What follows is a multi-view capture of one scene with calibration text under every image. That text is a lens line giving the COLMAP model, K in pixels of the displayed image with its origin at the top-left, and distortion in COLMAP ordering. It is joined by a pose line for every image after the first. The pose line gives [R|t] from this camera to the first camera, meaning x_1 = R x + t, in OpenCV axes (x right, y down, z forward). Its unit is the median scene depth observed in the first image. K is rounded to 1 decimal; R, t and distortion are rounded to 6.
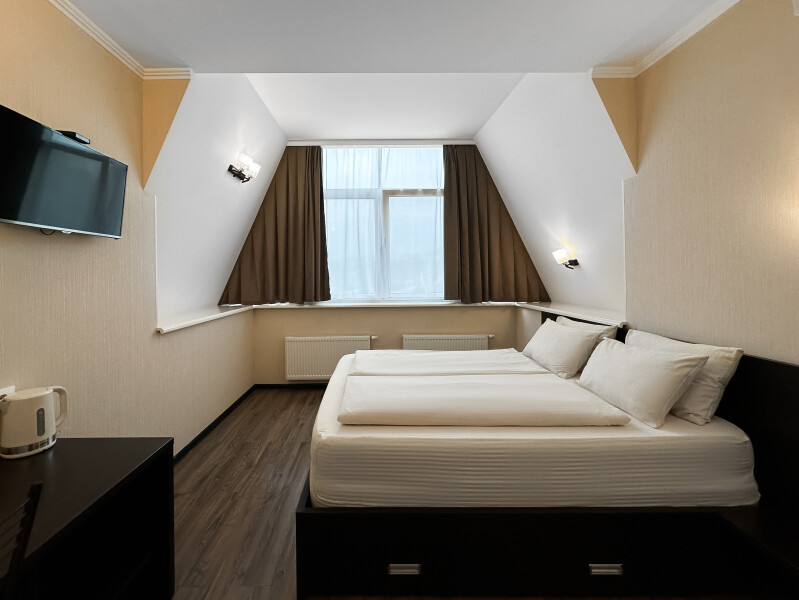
lens RADIAL K [[325.2, 0, 384.8], [0, 325.2, 273.9], [0, 0, 1]] dist [-0.002529, 0.000249]
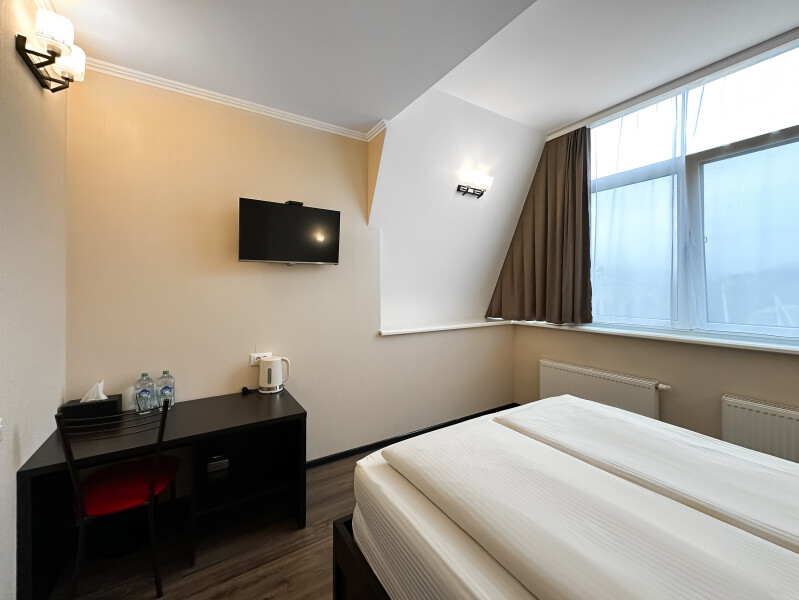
lens RADIAL K [[325.2, 0, 398.4], [0, 325.2, 287.0], [0, 0, 1]] dist [-0.002529, 0.000249]
pose [[0.539421, 0.008789, -0.841990, 0.226649], [-0.004780, 0.999961, 0.007375, -0.008684], [0.842022, 0.000047, 0.539443, 0.195385]]
